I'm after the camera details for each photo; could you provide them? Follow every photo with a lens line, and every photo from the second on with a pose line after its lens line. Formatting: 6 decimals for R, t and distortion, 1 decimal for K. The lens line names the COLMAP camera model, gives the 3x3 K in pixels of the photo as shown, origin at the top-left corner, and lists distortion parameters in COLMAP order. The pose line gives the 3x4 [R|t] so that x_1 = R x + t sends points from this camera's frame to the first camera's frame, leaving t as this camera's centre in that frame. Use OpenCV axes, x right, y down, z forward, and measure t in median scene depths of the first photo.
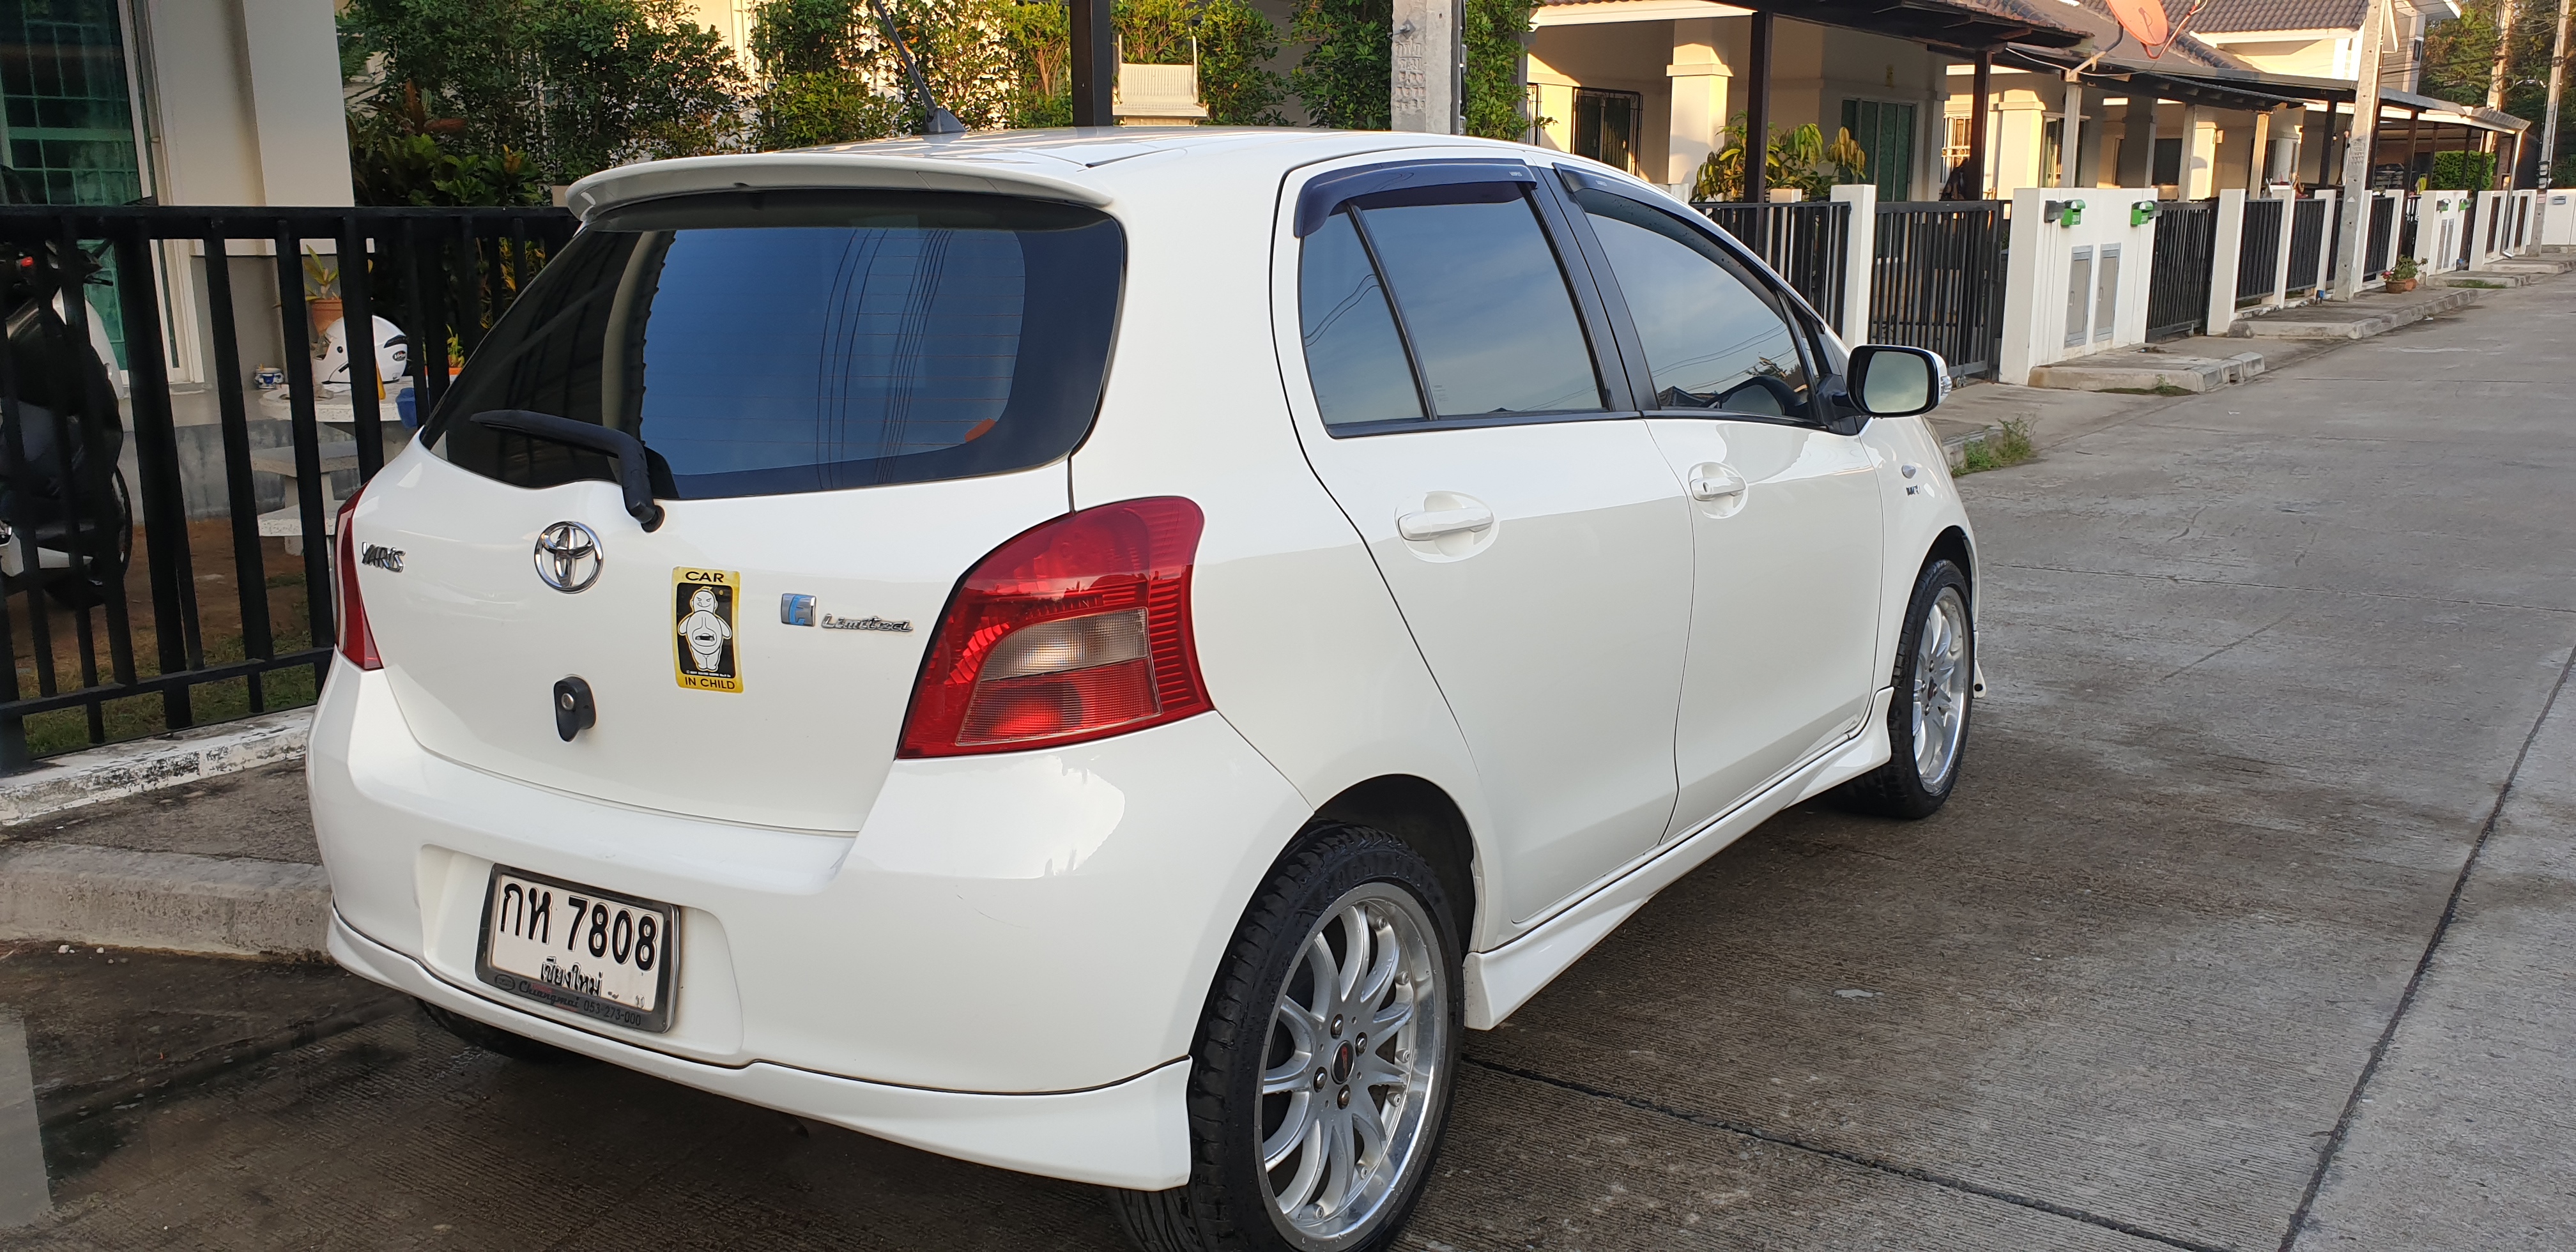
lens RADIAL K [[2022.3, 0, 1311.5], [0, 2022.3, 624.4], [0, 0, 1]] dist [0.028980, -0.007184]
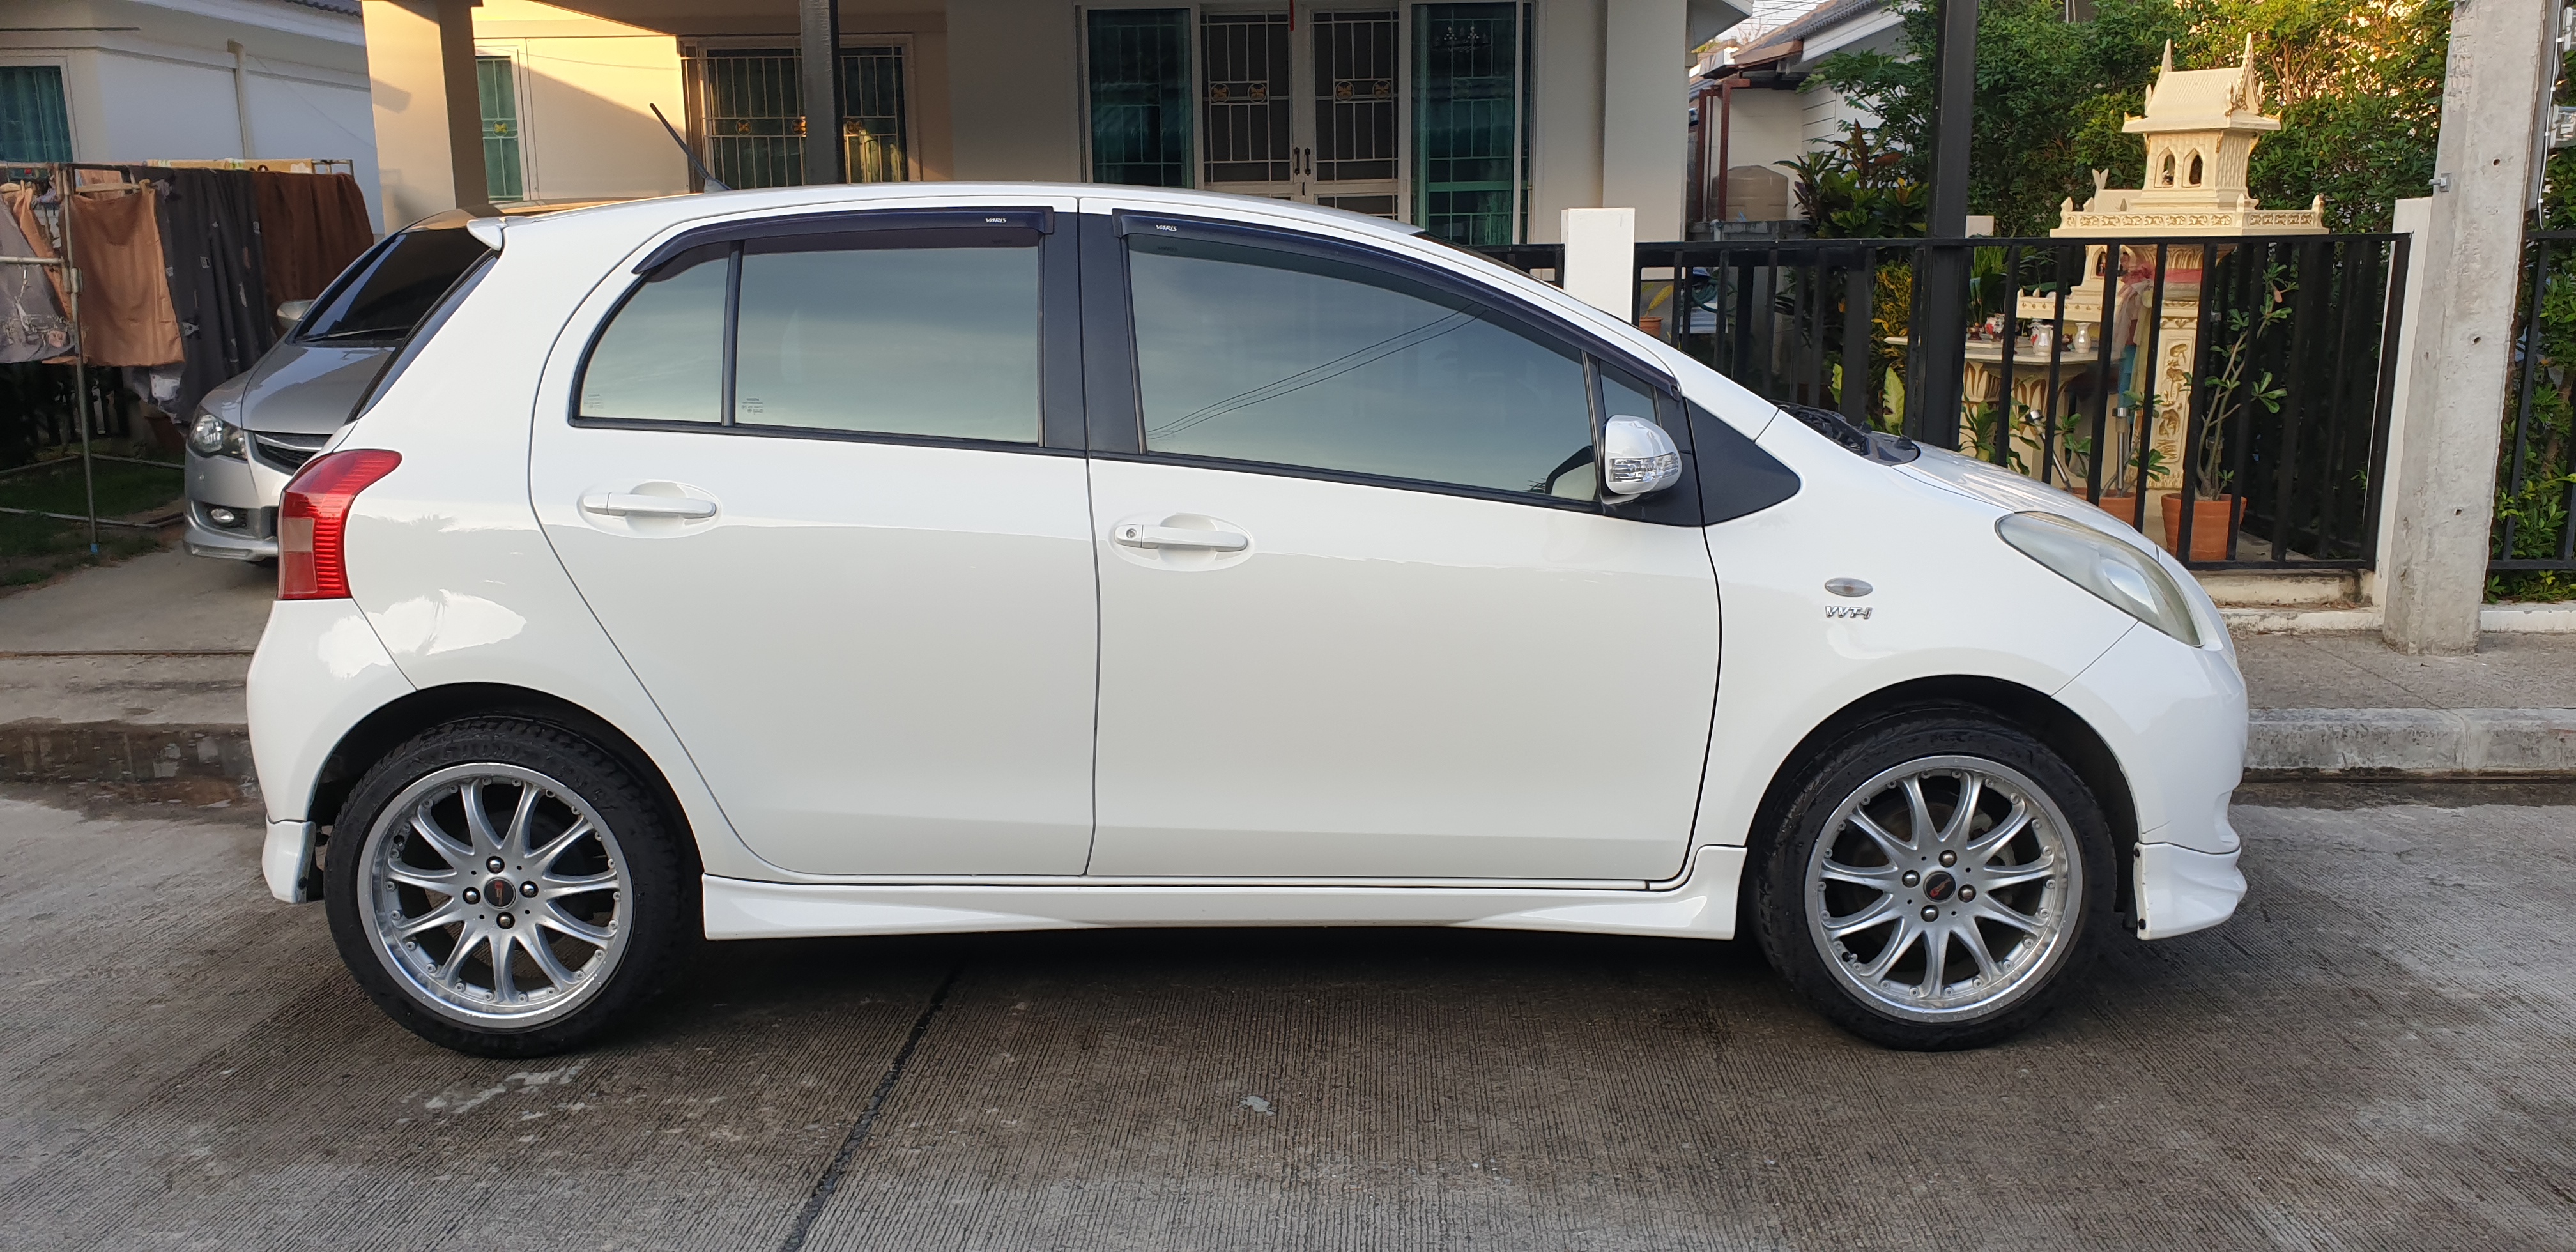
lens RADIAL K [[2022.3, 0, 1295.8], [0, 2022.3, 645.3], [0, 0, 1]] dist [0.028980, -0.007184]
pose [[0.546750, 0.162669, -0.821343, 1.087123], [-0.163058, 0.982851, 0.086112, -0.114470], [0.821266, 0.086844, 0.563898, 0.522056]]
